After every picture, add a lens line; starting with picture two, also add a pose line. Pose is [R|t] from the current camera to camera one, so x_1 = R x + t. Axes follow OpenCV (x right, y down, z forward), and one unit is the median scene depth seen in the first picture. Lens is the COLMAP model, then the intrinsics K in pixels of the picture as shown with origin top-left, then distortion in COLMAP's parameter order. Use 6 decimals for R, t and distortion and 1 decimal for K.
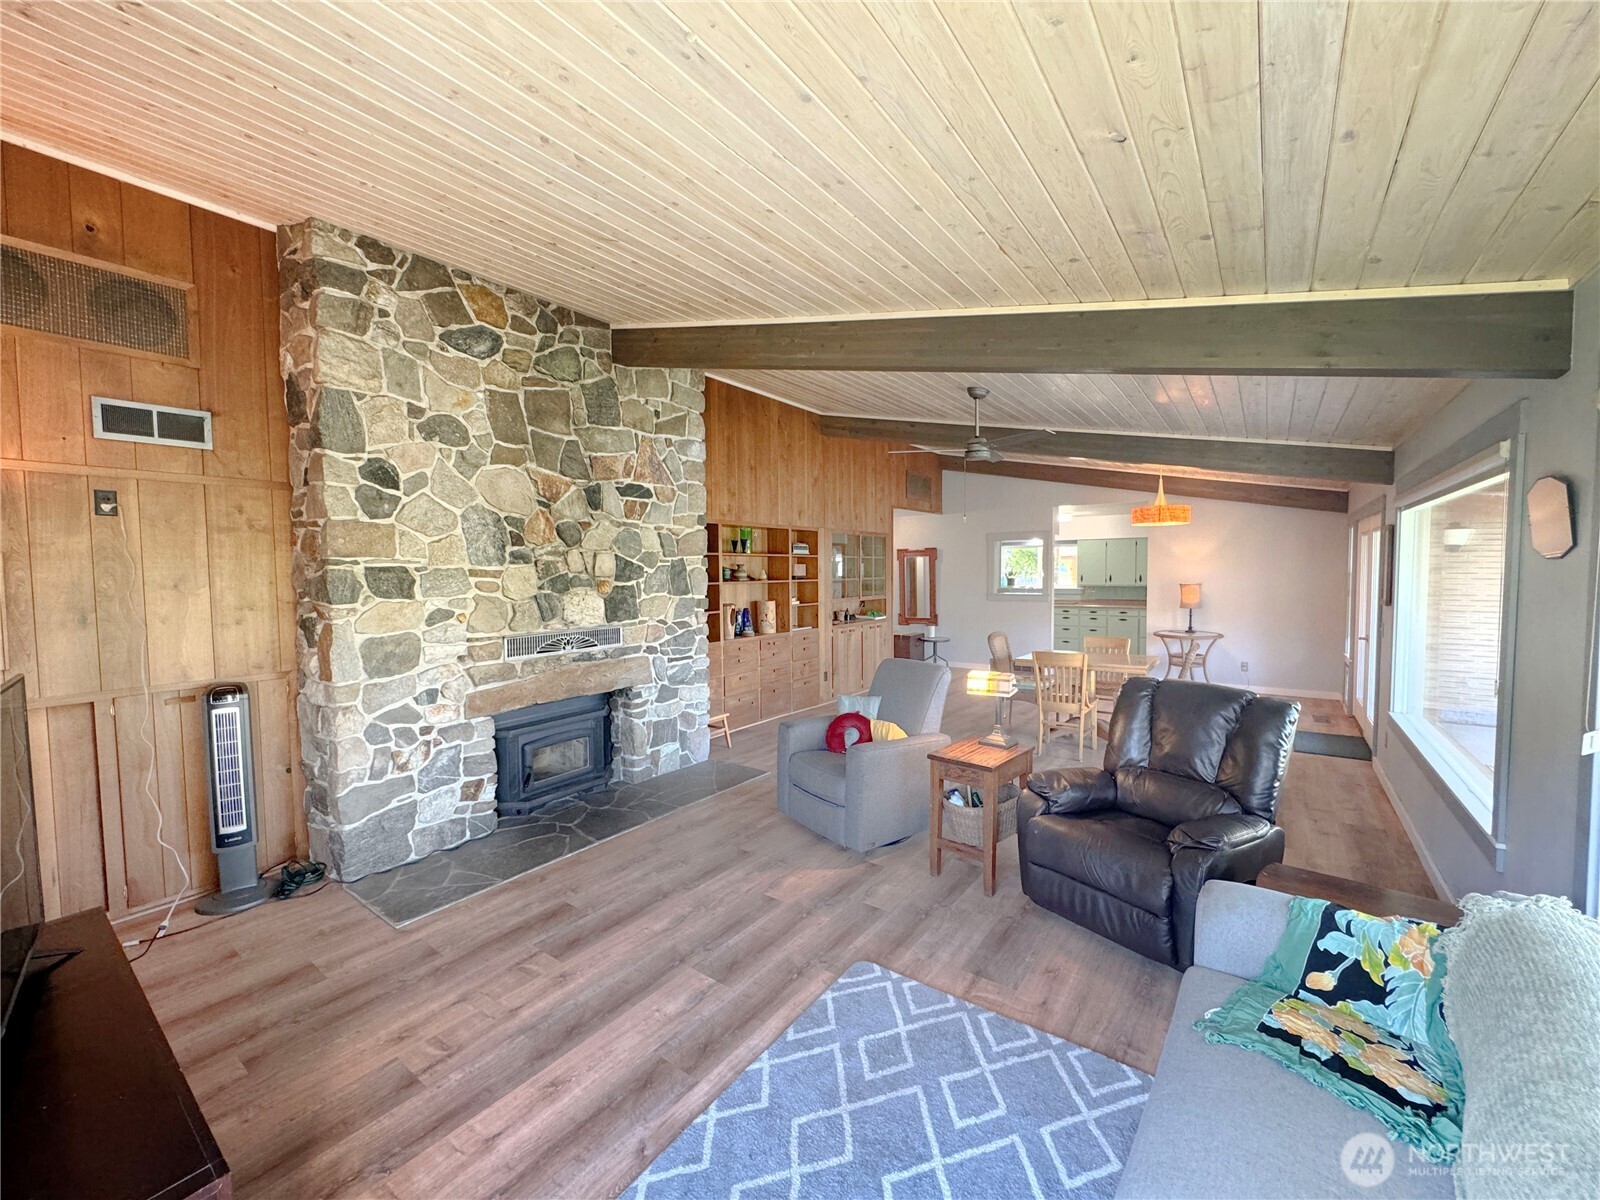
lens RADIAL K [[637.3, 0, 799.2], [0, 637.3, 598.6], [0, 0, 1]] dist [-0.002094, 0.000005]
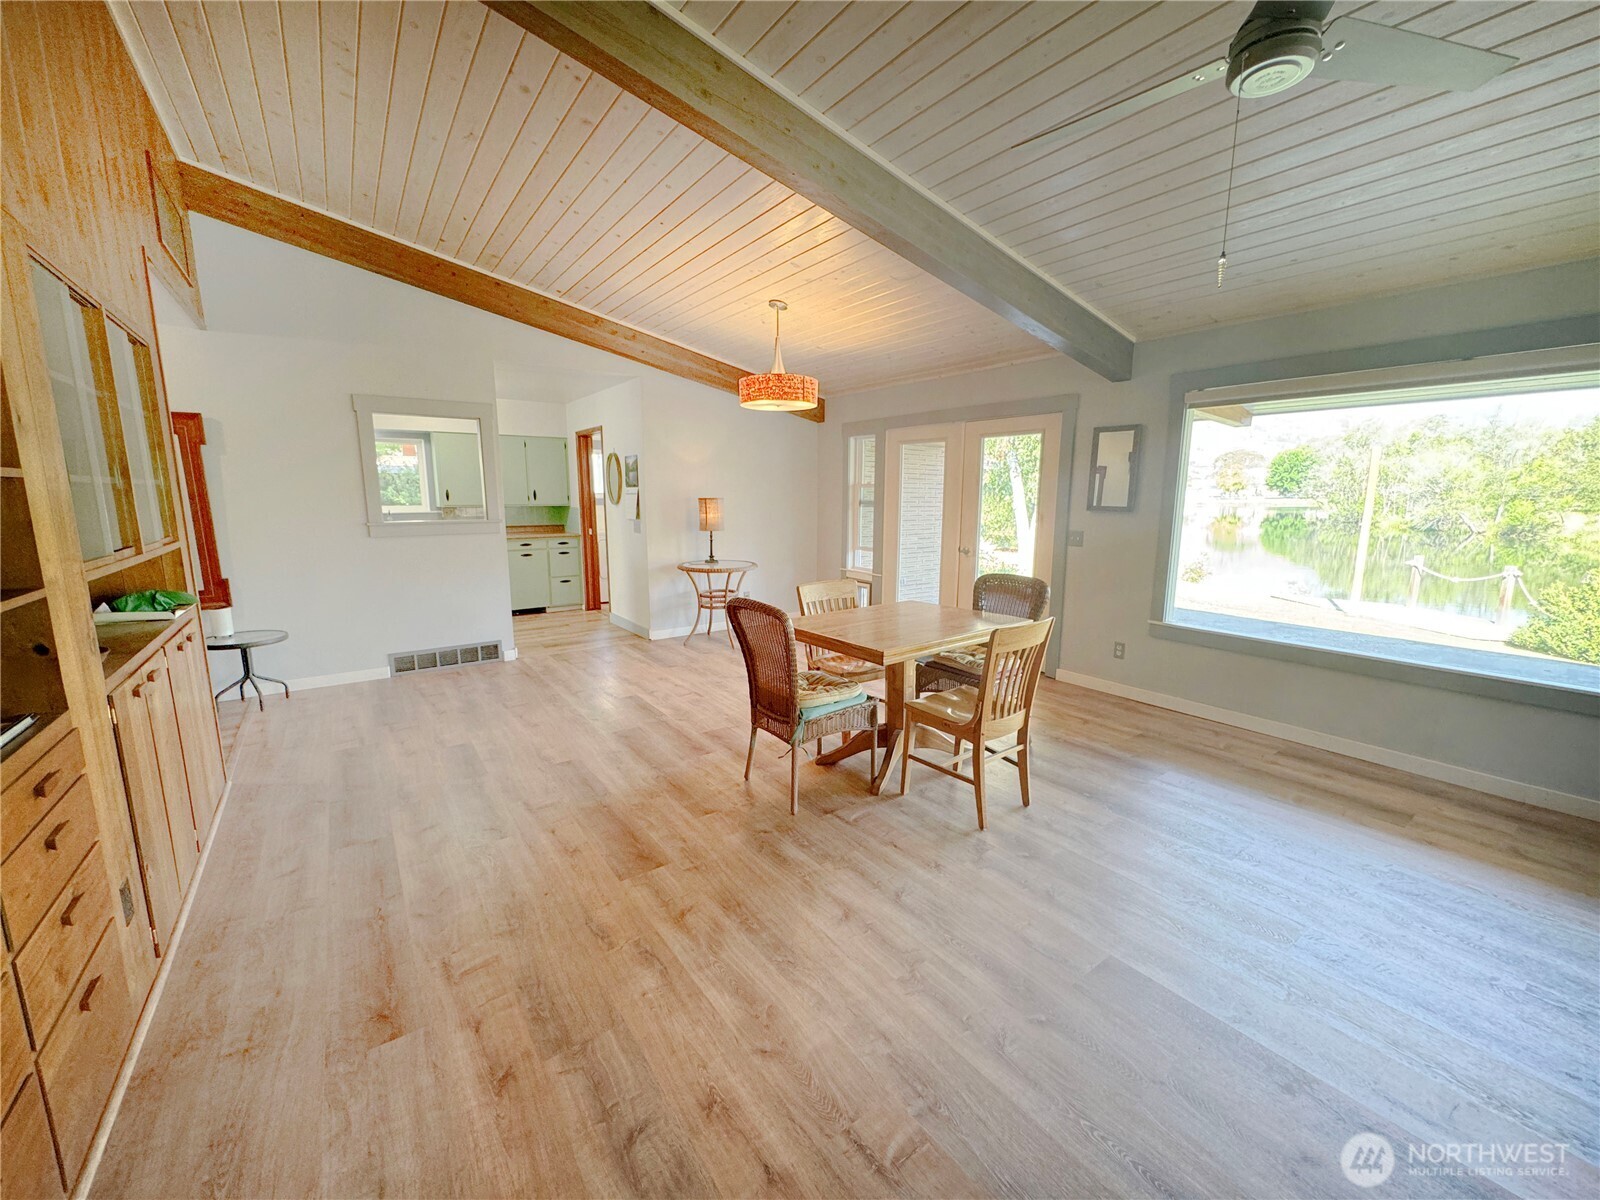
lens RADIAL K [[637.3, 0, 799.2], [0, 637.3, 598.6], [0, 0, 1]] dist [-0.002094, 0.000005]
pose [[0.304723, -0.149935, 0.940565, -0.151105], [0.041844, 0.988685, 0.144049, -0.018042], [-0.951521, -0.004538, 0.307550, 1.275970]]
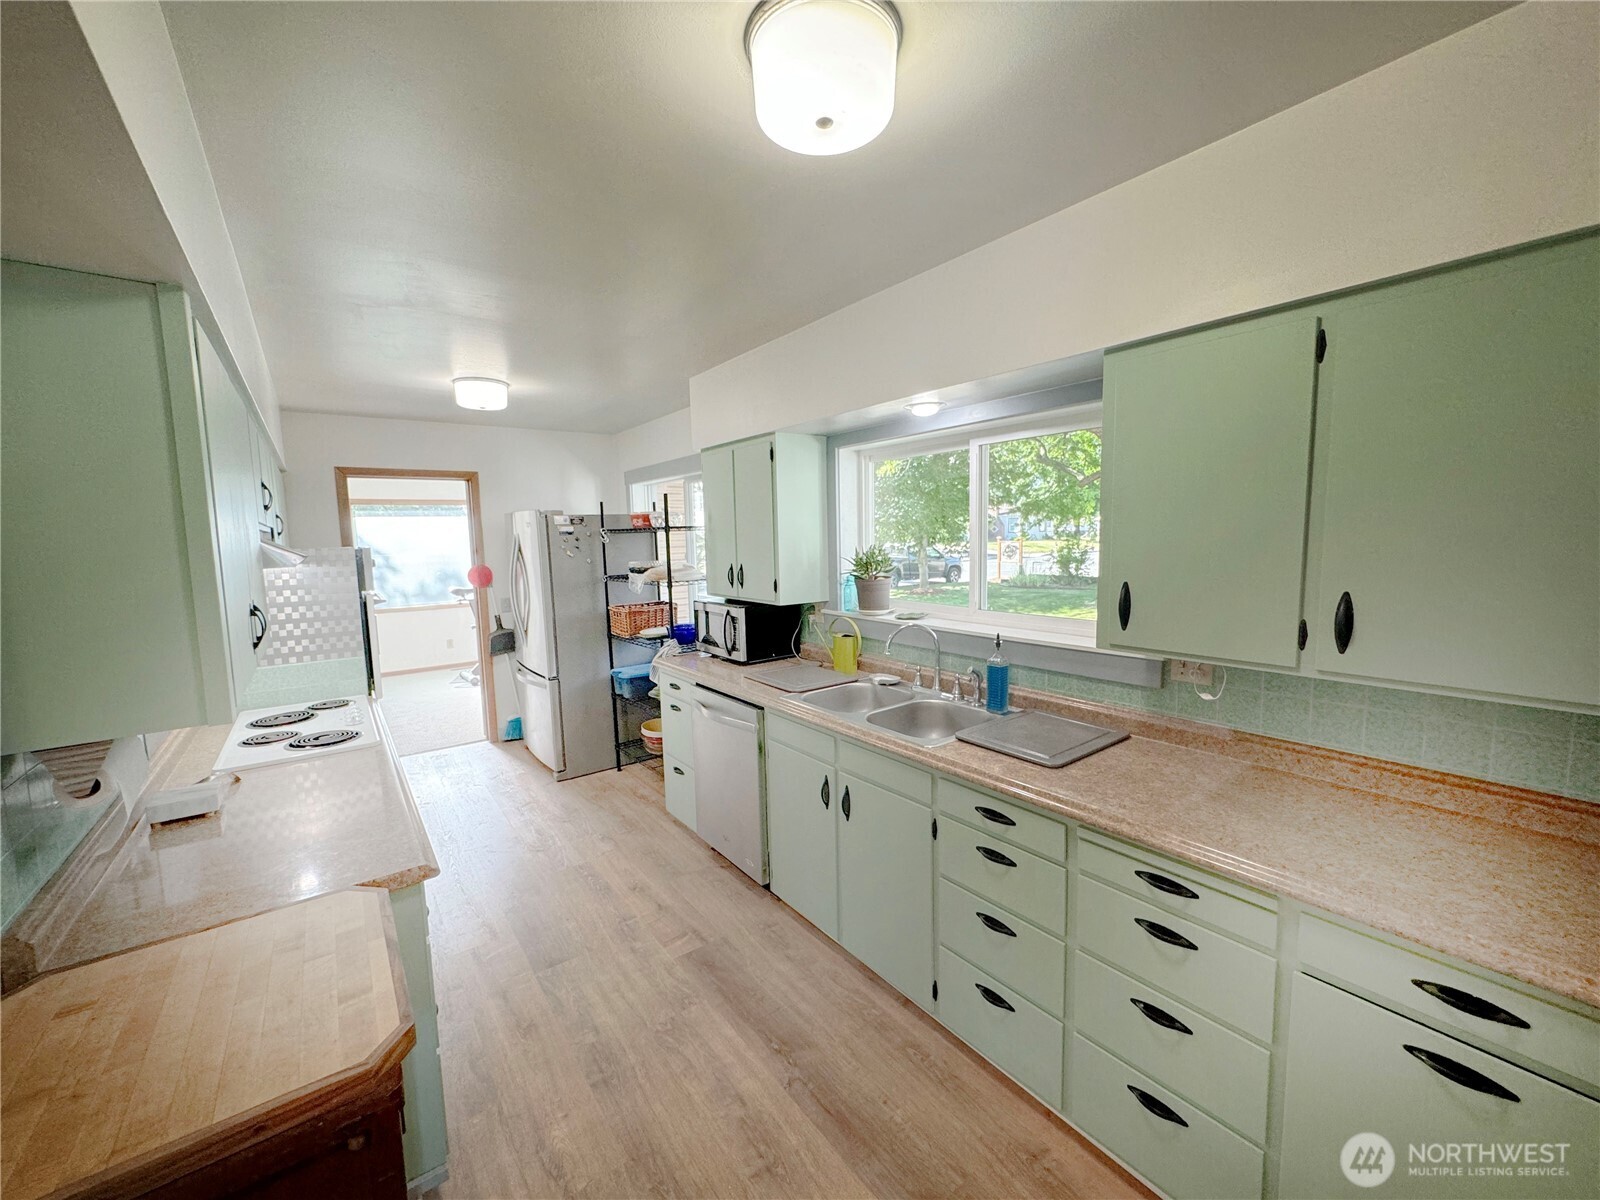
lens RADIAL K [[640.9, 0, 802.0], [0, 640.9, 596.6], [0, 0, 1]] dist [-0.001467, -0.000206]
pose [[0.957517, 0.015801, -0.287942, 1.109044], [0.000984, 0.998313, 0.058054, -0.115785], [0.288374, -0.055871, 0.955886, 2.227904]]
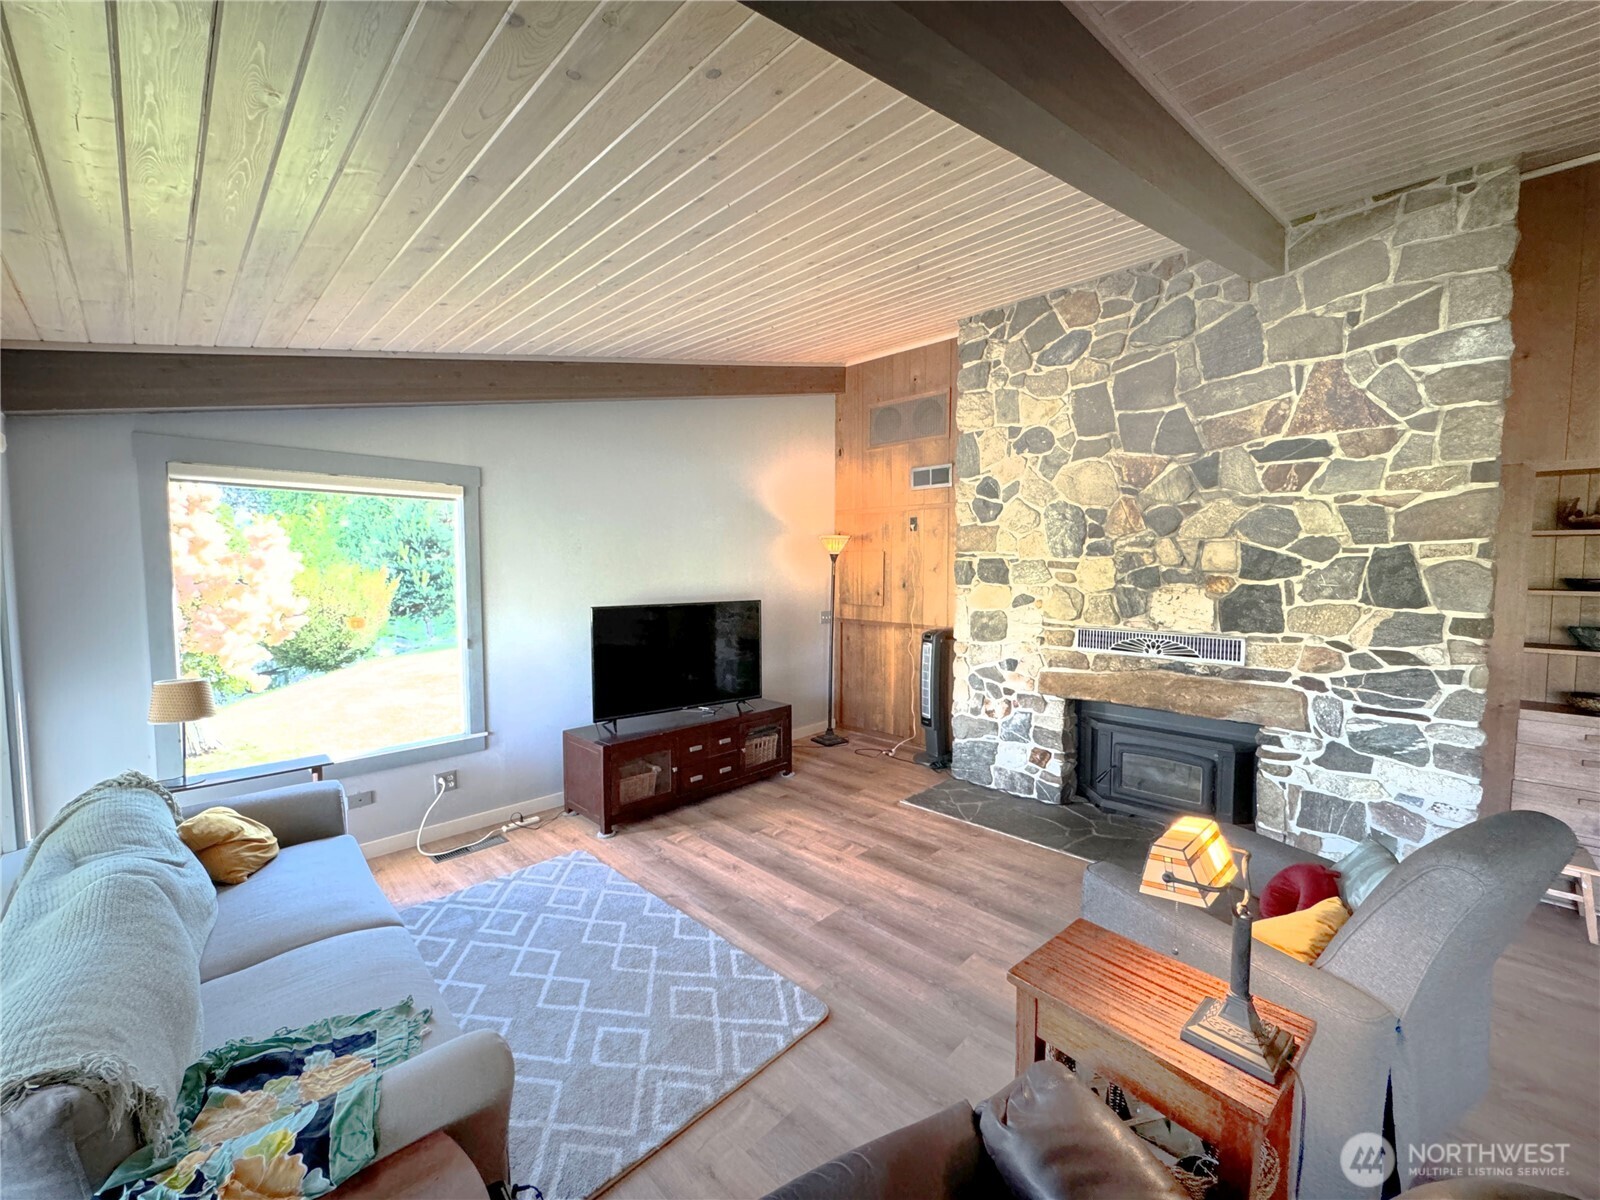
lens RADIAL K [[637.3, 0, 799.2], [0, 637.3, 598.6], [0, 0, 1]] dist [-0.002094, 0.000005]
pose [[-0.138520, 0.067907, -0.988029, 0.575097], [-0.045953, 0.996131, 0.074906, -0.039063], [0.989293, 0.055779, -0.134863, 0.642239]]
